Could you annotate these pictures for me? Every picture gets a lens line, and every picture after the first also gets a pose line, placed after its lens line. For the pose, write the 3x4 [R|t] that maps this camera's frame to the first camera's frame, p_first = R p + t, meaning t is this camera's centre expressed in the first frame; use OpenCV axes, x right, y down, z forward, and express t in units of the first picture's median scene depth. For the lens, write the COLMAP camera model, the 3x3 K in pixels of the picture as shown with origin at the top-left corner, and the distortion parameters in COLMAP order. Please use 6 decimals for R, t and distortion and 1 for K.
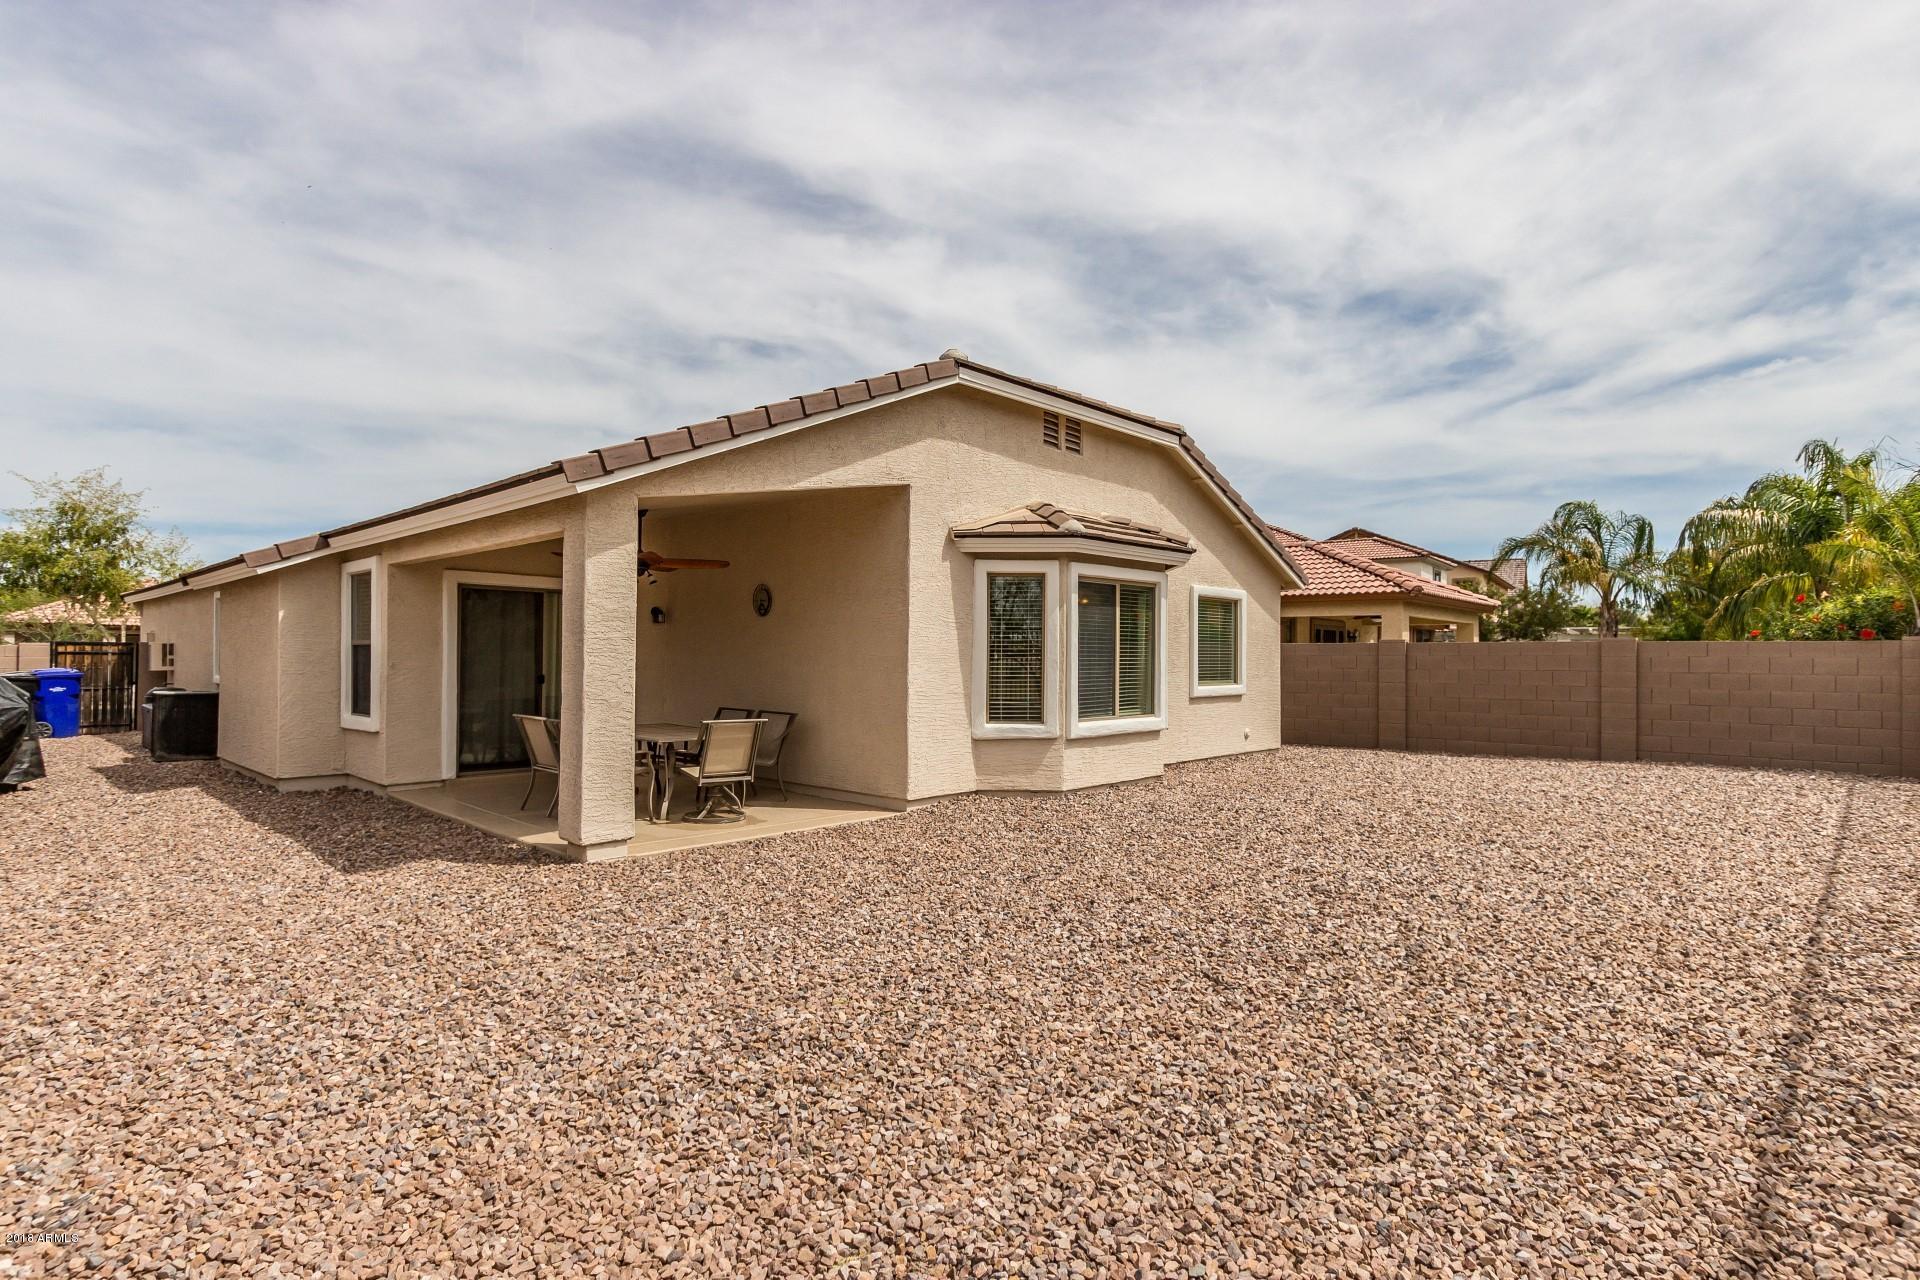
lens RADIAL K [[953.4, 0, 947.8], [0, 953.4, 644.4], [0, 0, 1]] dist [-0.003225, 0.000077]
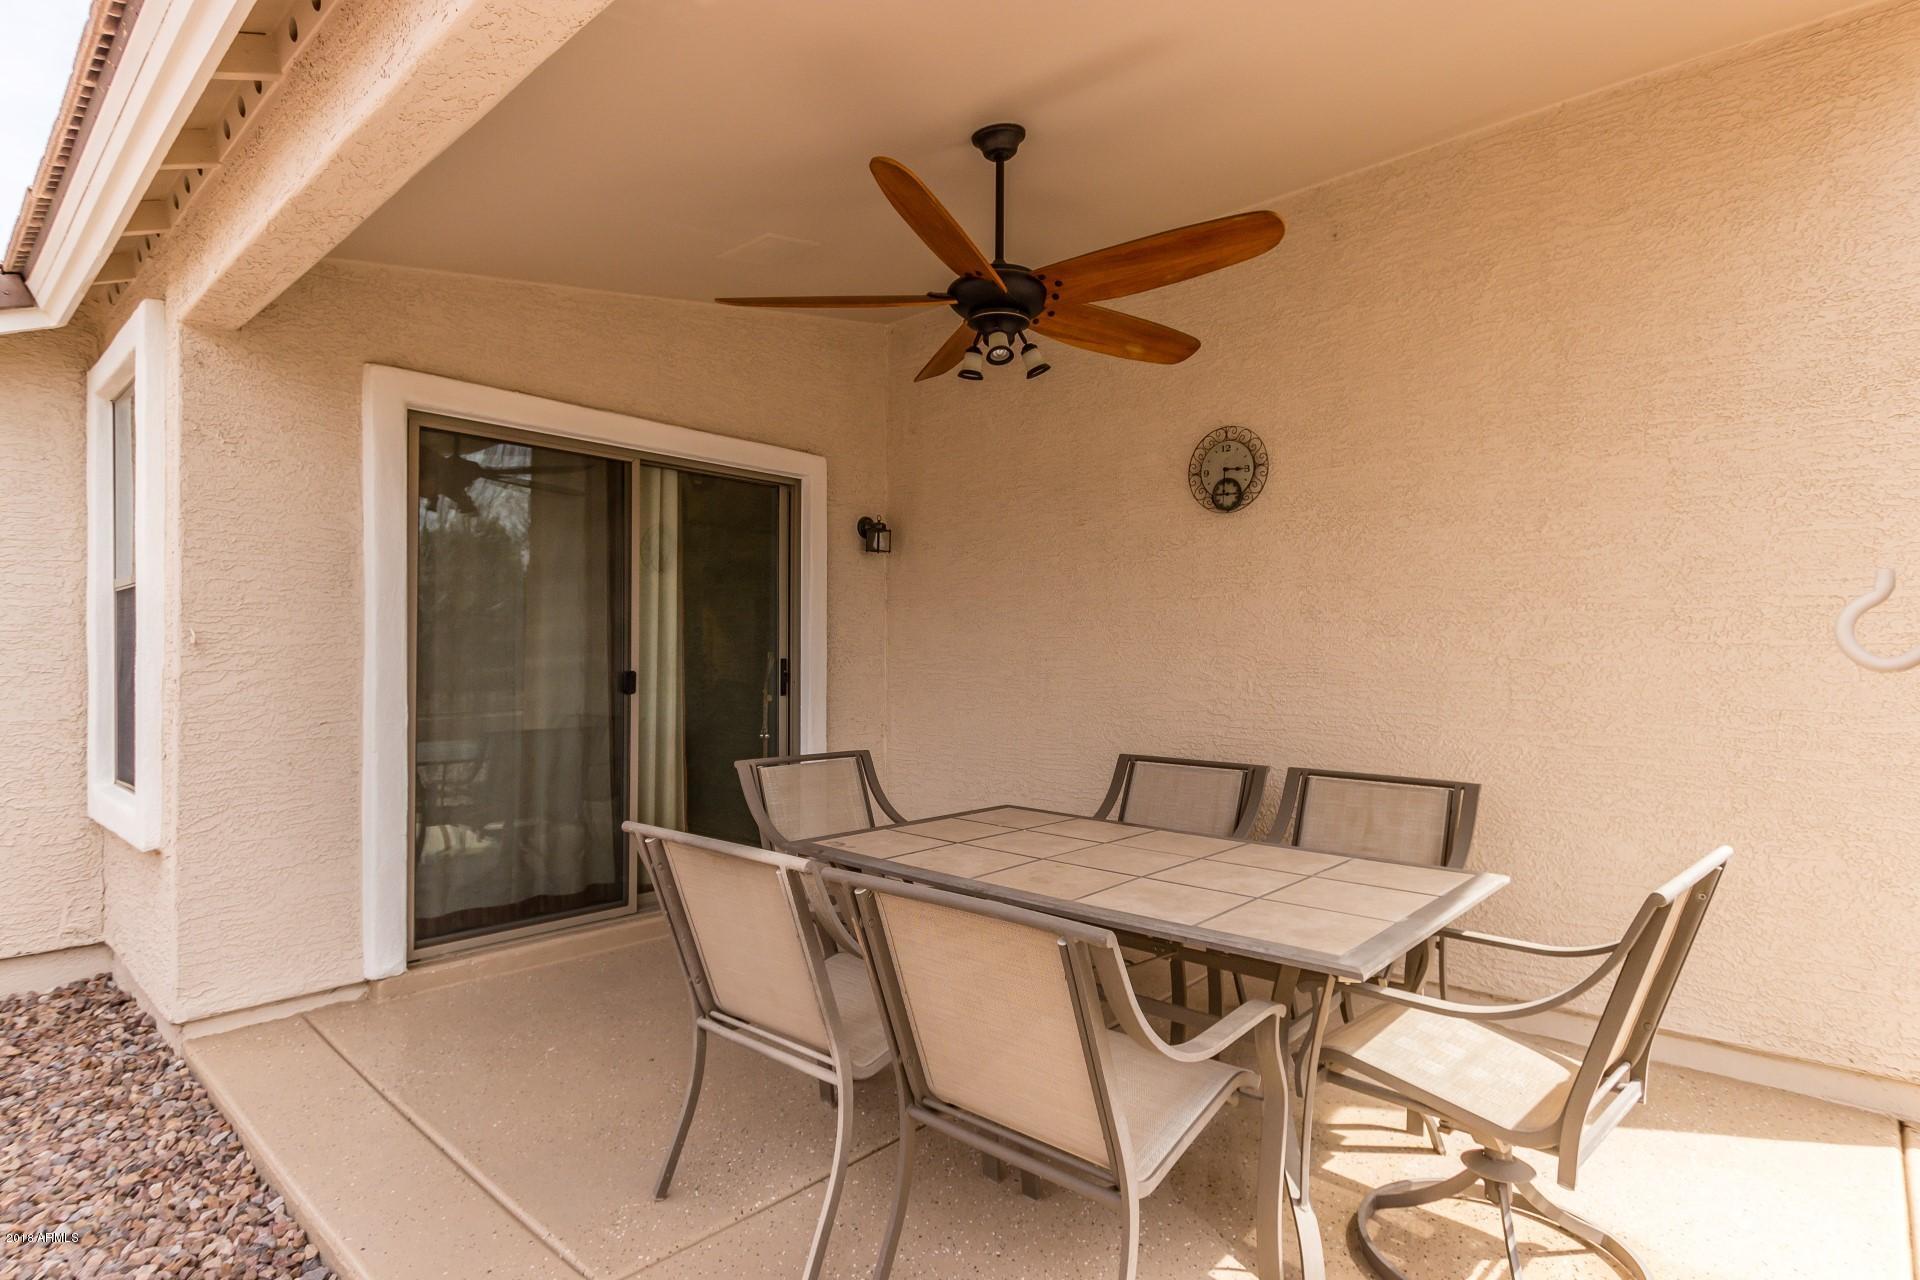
lens RADIAL K [[953.4, 0, 960.7], [0, 953.4, 646.3], [0, 0, 1]] dist [-0.003225, 0.000077]
pose [[0.999542, -0.005708, 0.029704, -0.224610], [0.005581, 0.999975, 0.004376, 0.015715], [-0.029728, -0.004208, 0.999549, 0.448630]]
